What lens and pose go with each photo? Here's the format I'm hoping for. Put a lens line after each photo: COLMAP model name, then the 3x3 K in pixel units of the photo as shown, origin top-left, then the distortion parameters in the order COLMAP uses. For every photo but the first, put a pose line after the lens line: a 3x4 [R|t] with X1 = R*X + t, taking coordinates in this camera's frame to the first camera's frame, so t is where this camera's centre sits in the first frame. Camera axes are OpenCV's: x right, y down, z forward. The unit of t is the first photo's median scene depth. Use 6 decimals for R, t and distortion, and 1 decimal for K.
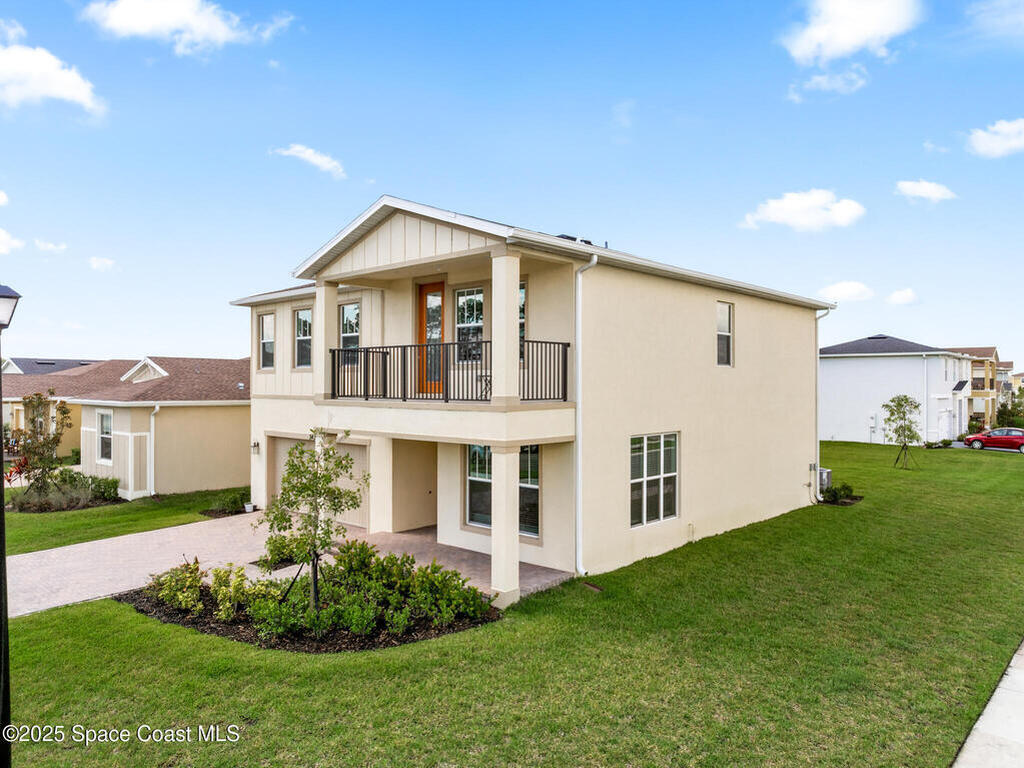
lens RADIAL K [[722.7, 0, 515.6], [0, 722.7, 381.2], [0, 0, 1]] dist [-0.026201, -0.023973]
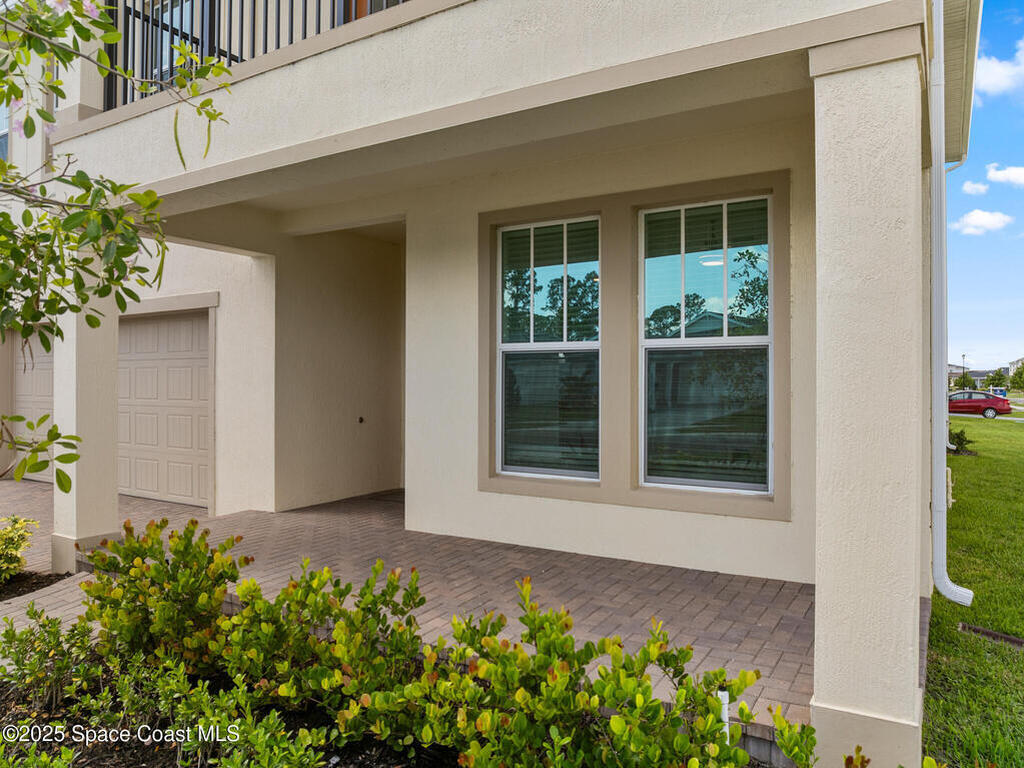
lens RADIAL K [[722.7, 0, 515.6], [0, 722.7, 381.2], [0, 0, 1]] dist [-0.026201, -0.023973]
pose [[0.982435, -0.001664, 0.186595, -0.128911], [0.000805, 0.999989, 0.004675, 0.150971], [-0.186601, -0.004442, 0.982426, 0.646063]]
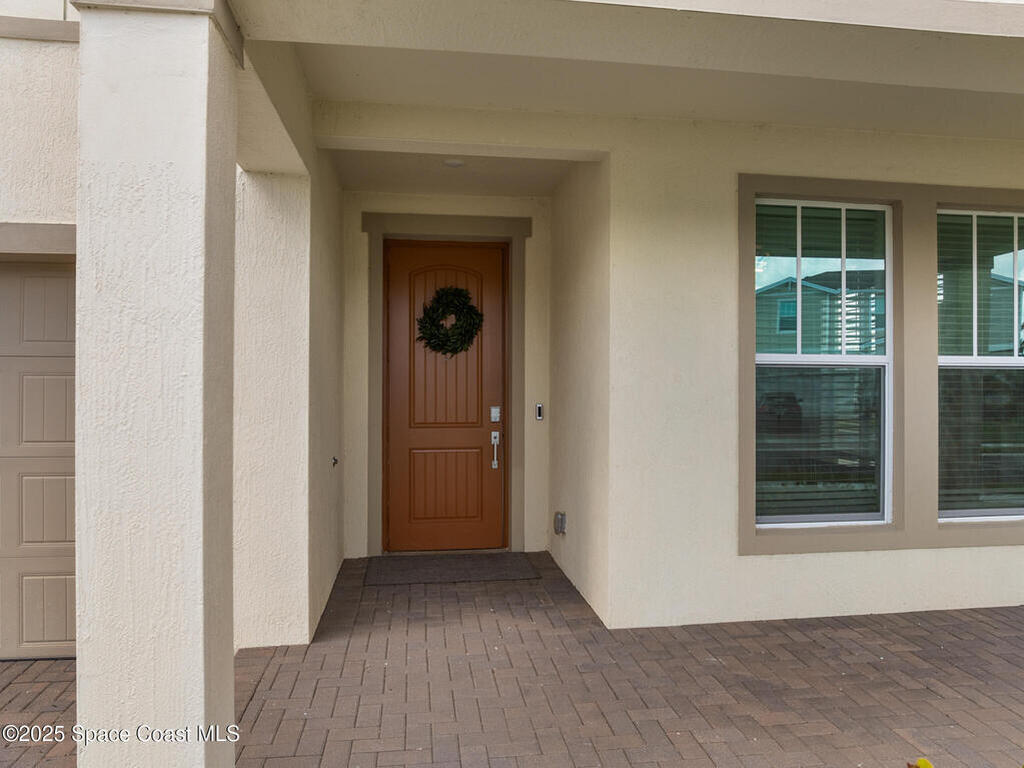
lens RADIAL K [[722.7, 0, 515.6], [0, 722.7, 381.2], [0, 0, 1]] dist [-0.026201, -0.023973]
pose [[0.644364, 0.000861, 0.764718, -0.337577], [-0.006637, 0.999968, 0.004467, 0.143388], [-0.764690, -0.007953, 0.644350, 0.904407]]
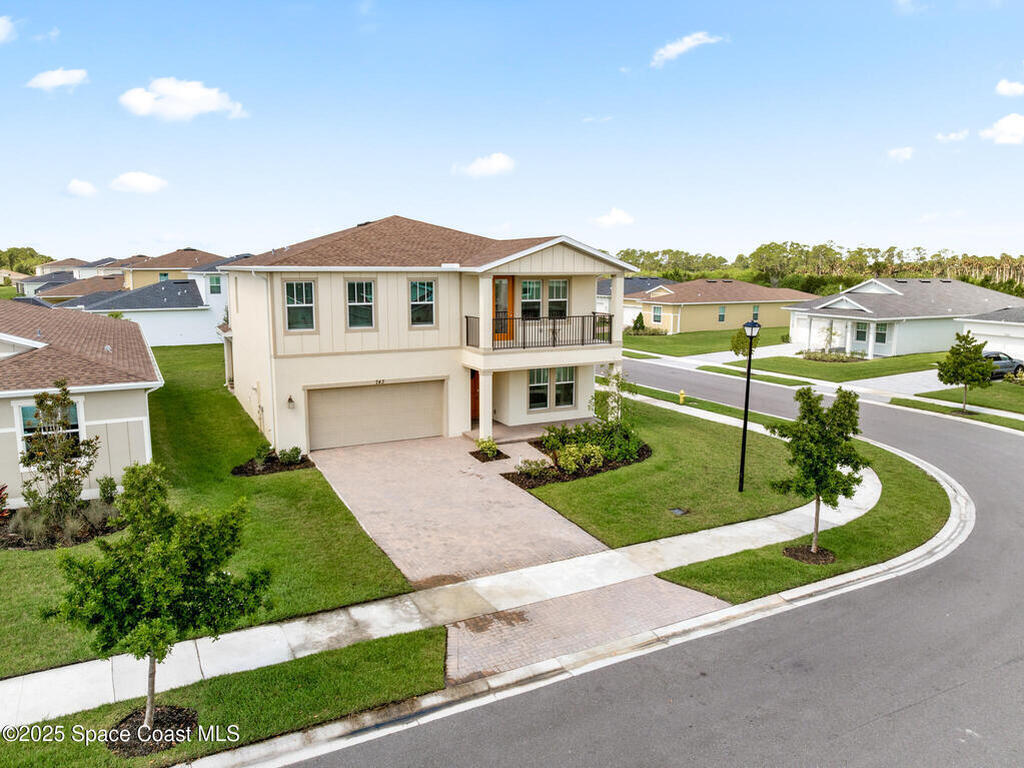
lens RADIAL K [[719.2, 0, 512.0], [0, 719.2, 384.0], [0, 0, 1]] dist [-0.017399, -0.001458]
pose [[0.341806, -0.151232, 0.927522, -1.780865], [-0.007902, 0.986469, 0.163755, -0.167365], [-0.939737, -0.063301, 0.335986, 0.438607]]
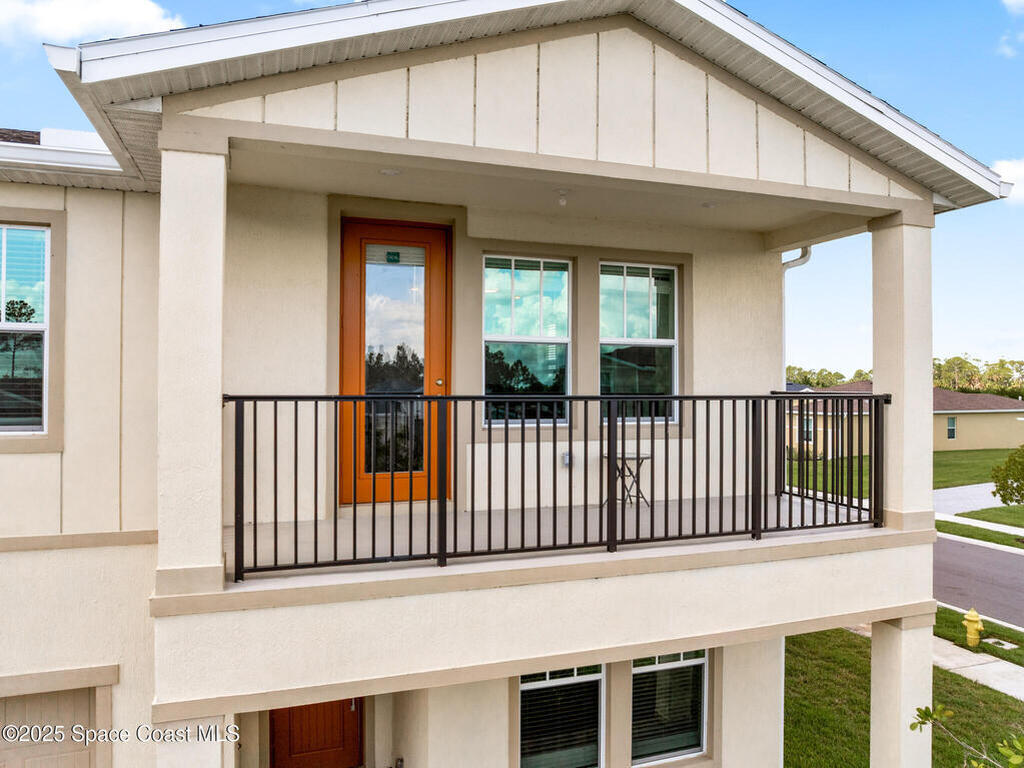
lens RADIAL K [[722.7, 0, 515.6], [0, 722.7, 381.2], [0, 0, 1]] dist [-0.026201, -0.023973]
pose [[0.463877, 0.005852, 0.885880, -0.462387], [-0.005728, 0.999977, -0.003606, -0.051596], [-0.885881, -0.003402, 0.463900, 0.810238]]
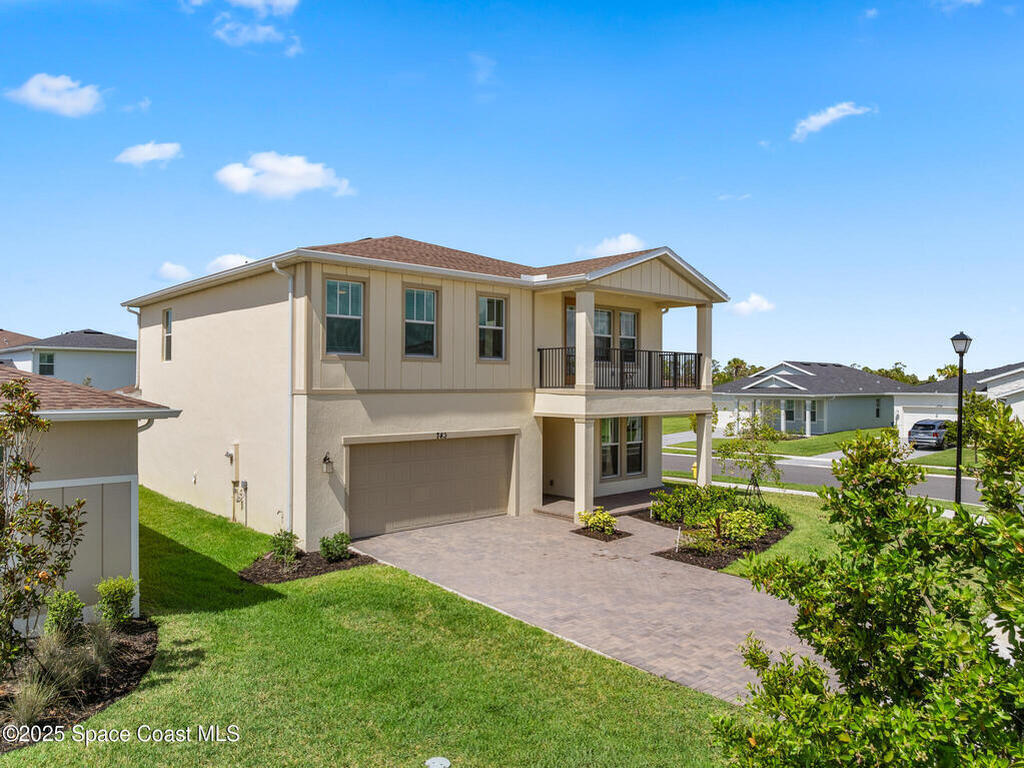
lens RADIAL K [[719.2, 0, 512.0], [0, 719.2, 384.0], [0, 0, 1]] dist [-0.017399, -0.001458]
pose [[0.084424, -0.000575, 0.996430, -1.486316], [-0.007151, 0.999974, 0.001183, 0.015915], [-0.996404, -0.007225, 0.084418, 1.067878]]
